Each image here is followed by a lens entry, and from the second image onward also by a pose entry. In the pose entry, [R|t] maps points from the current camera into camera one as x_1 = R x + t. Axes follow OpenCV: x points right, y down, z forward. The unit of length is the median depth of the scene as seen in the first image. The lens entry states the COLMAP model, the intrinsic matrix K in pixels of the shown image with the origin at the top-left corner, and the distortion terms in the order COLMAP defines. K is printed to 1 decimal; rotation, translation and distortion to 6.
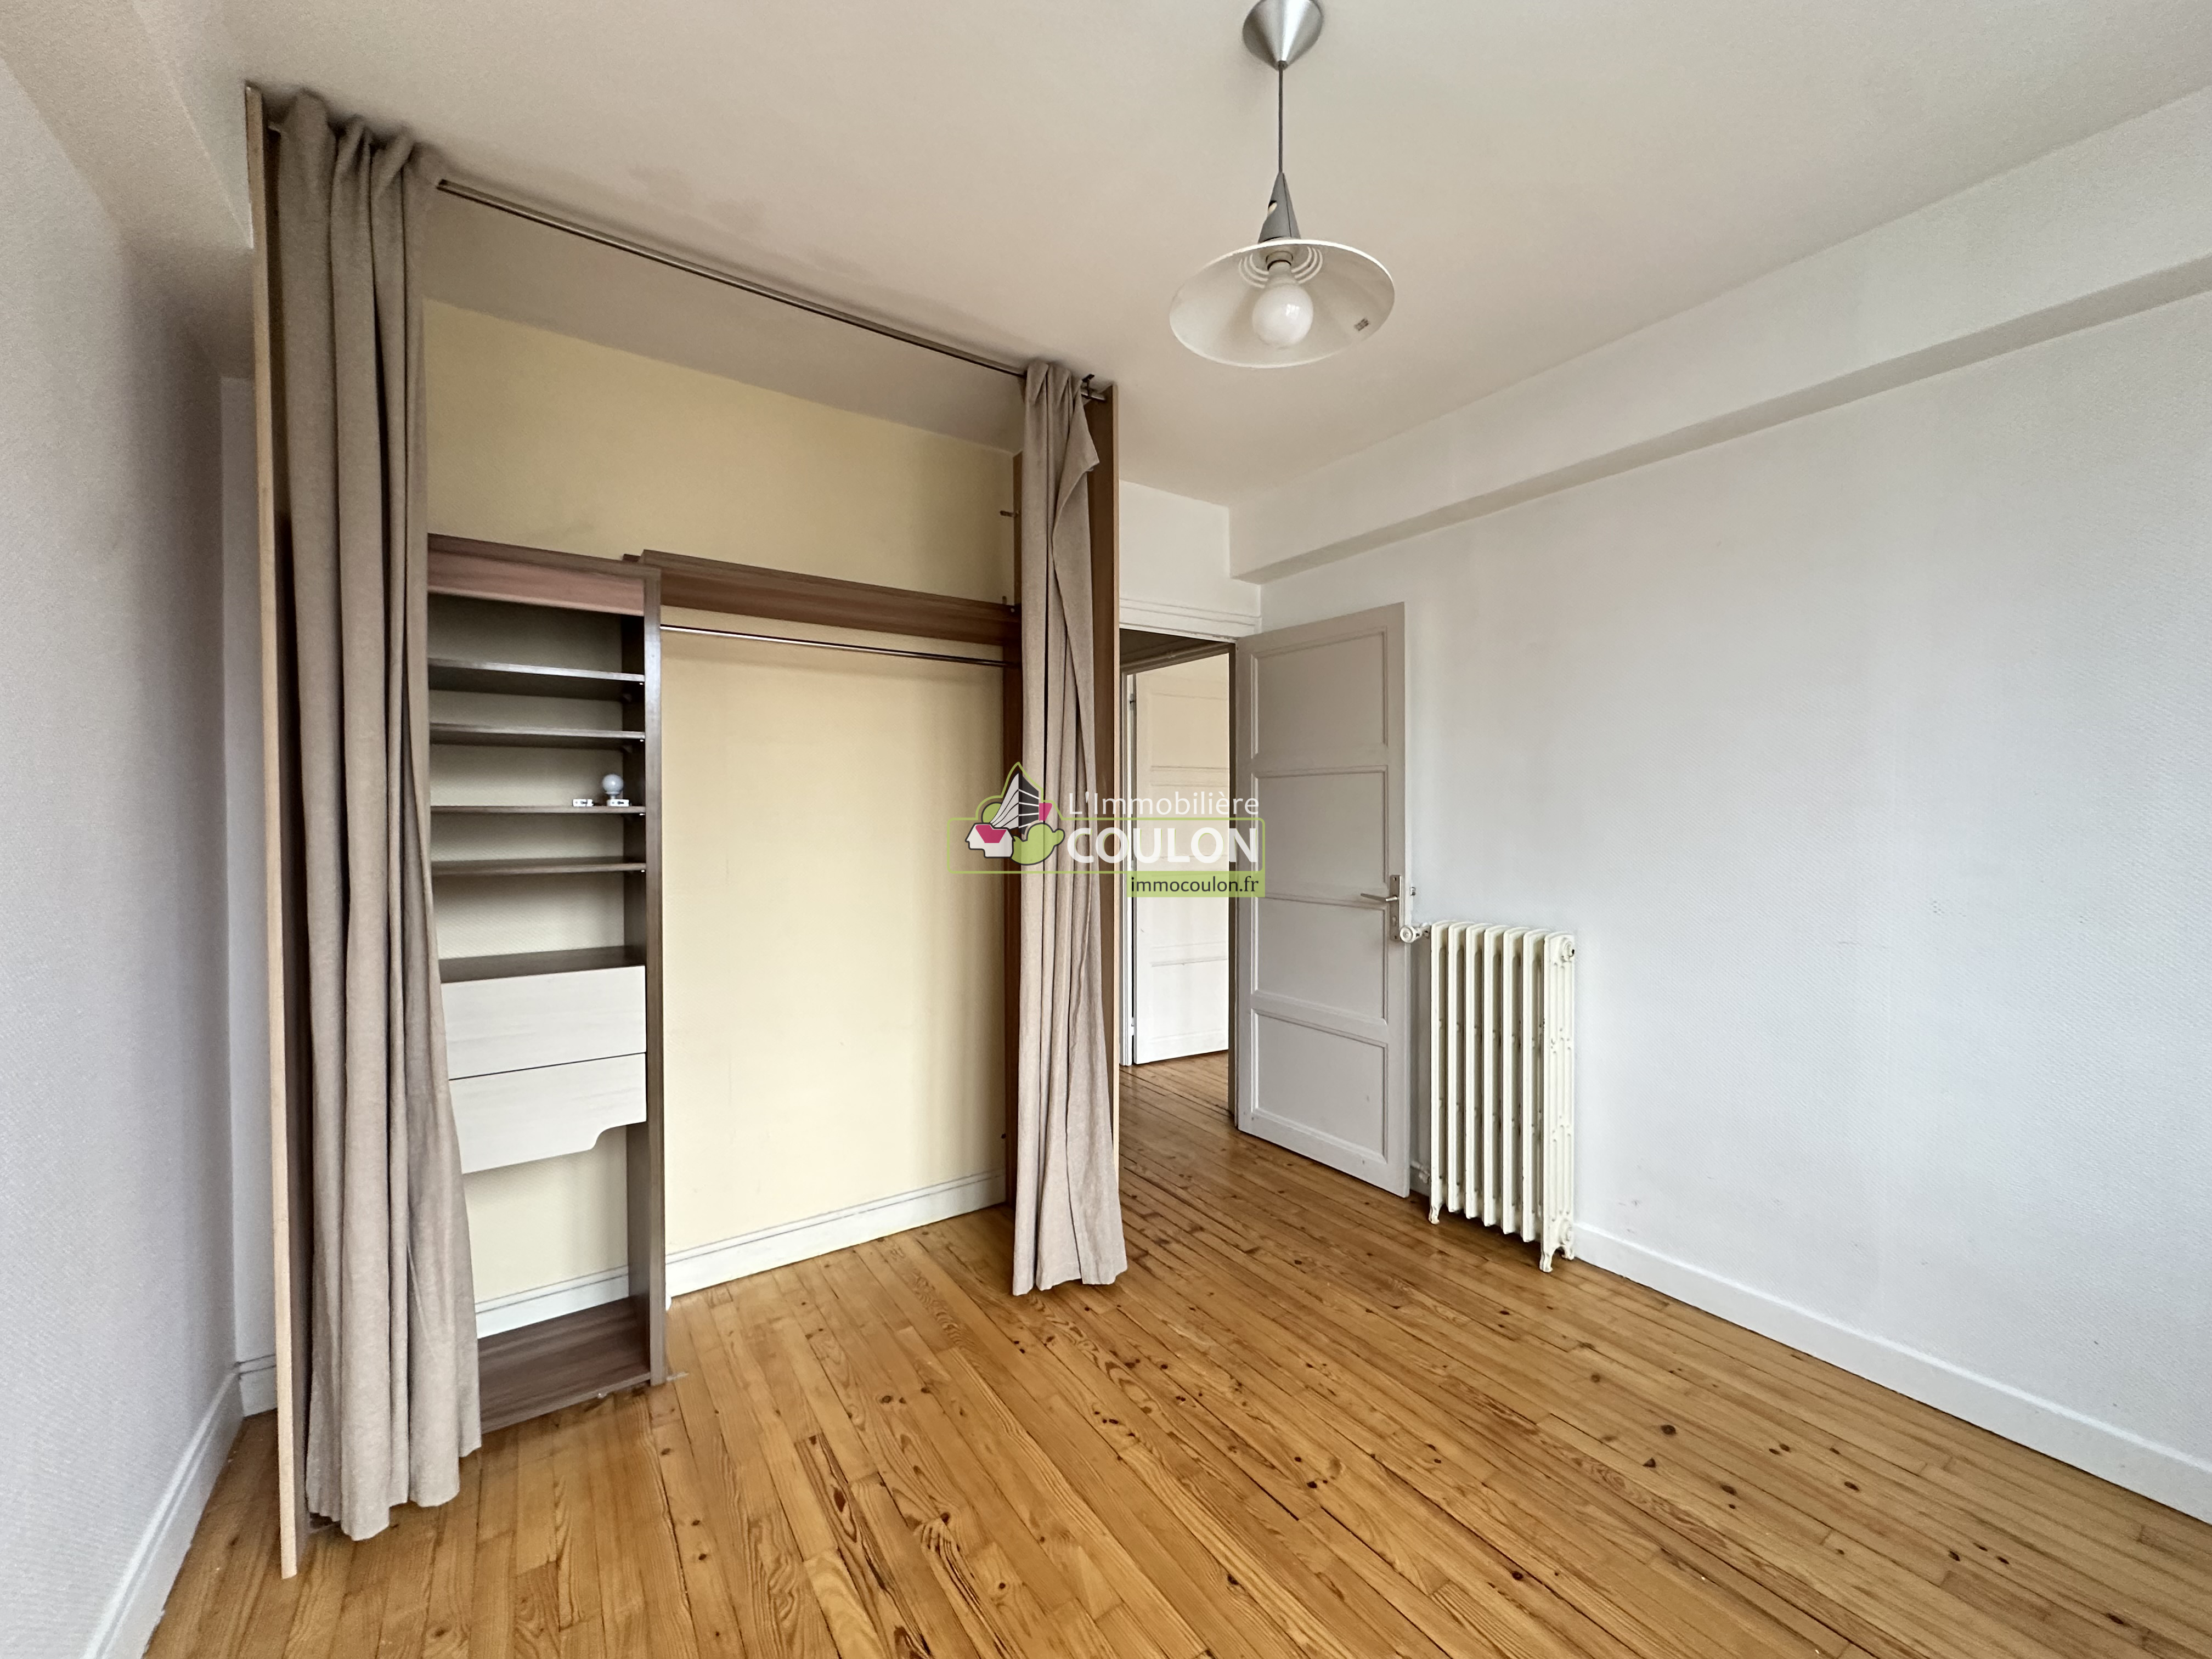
lens RADIAL K [[878.8, 0, 1105.1], [0, 878.8, 828.9], [0, 0, 1]] dist [-0.004616, 0.000755]
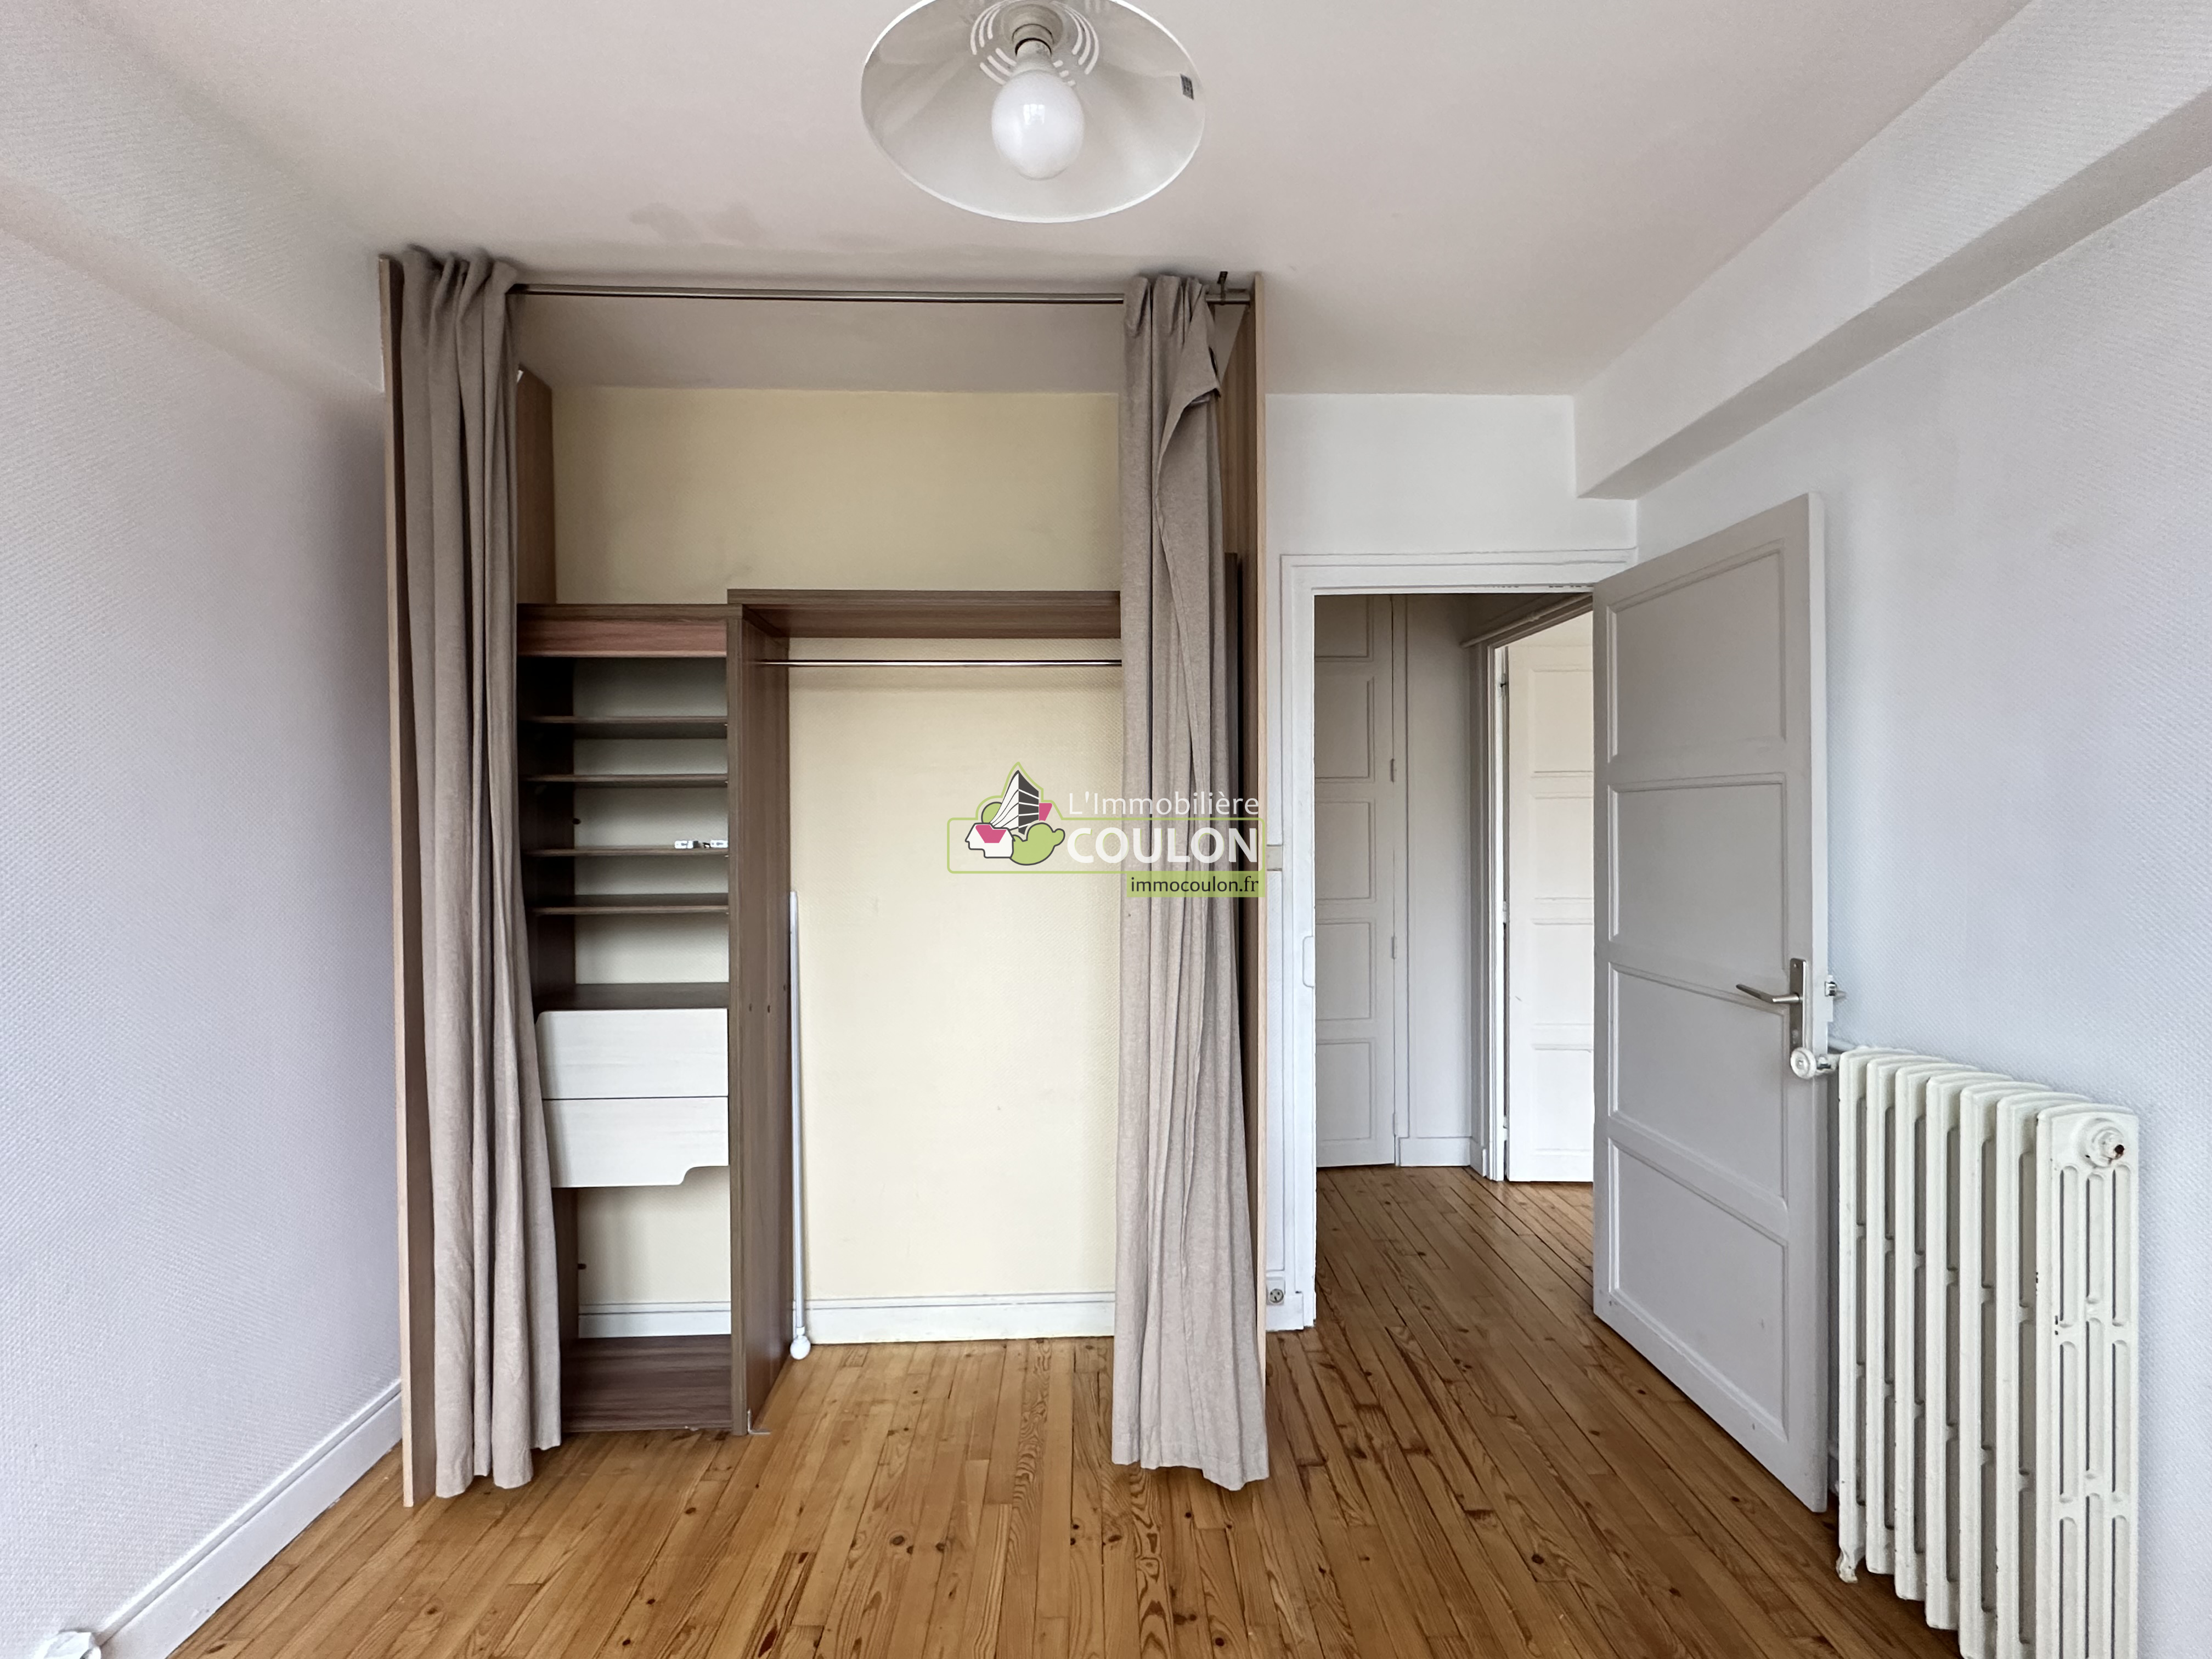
lens RADIAL K [[989.2, 0, 1101.7], [0, 989.2, 833.2], [0, 0, 1]] dist [-0.002317, 0.000022]
pose [[0.843777, 0.002402, -0.536689, 0.354105], [-0.003545, 0.999993, -0.001097, -0.035134], [0.536683, 0.002828, 0.843779, 0.231796]]
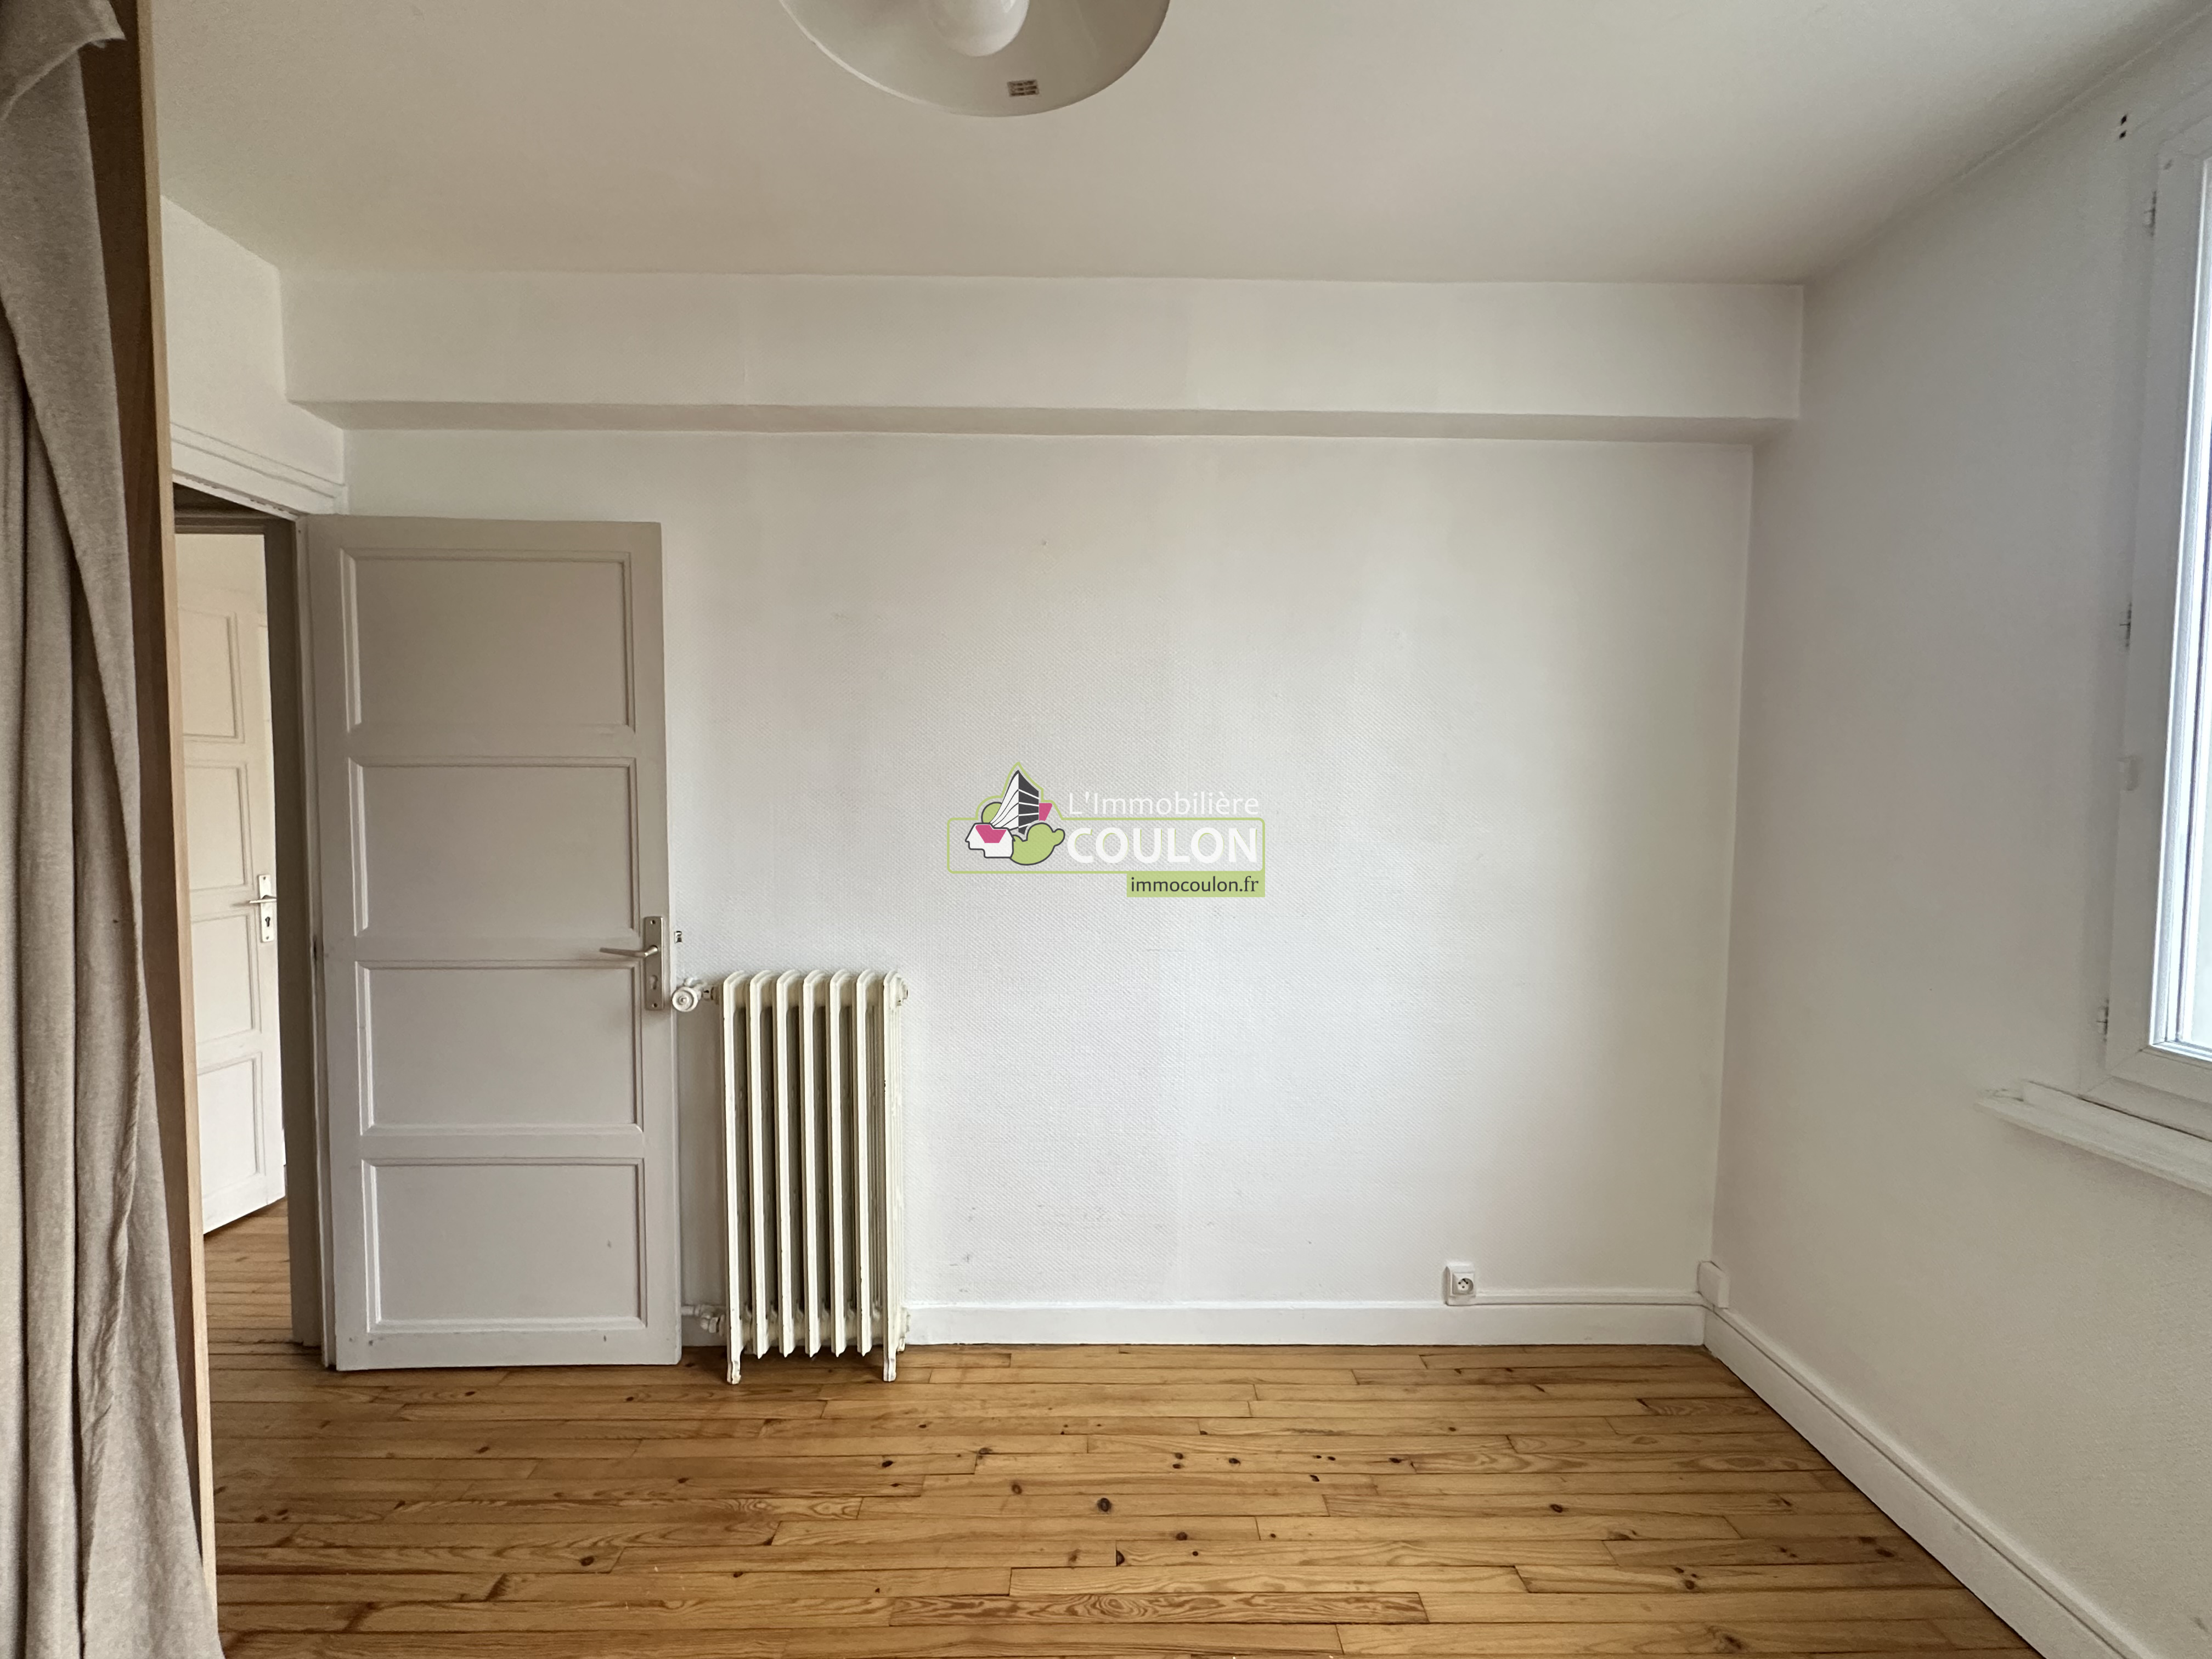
lens RADIAL K [[989.2, 0, 1101.7], [0, 989.2, 833.2], [0, 0, 1]] dist [-0.002317, 0.000022]
pose [[0.543797, -0.036038, 0.838443, -0.158611], [0.008815, 0.999268, 0.037234, -0.047856], [-0.839170, -0.012857, 0.543717, 0.335165]]
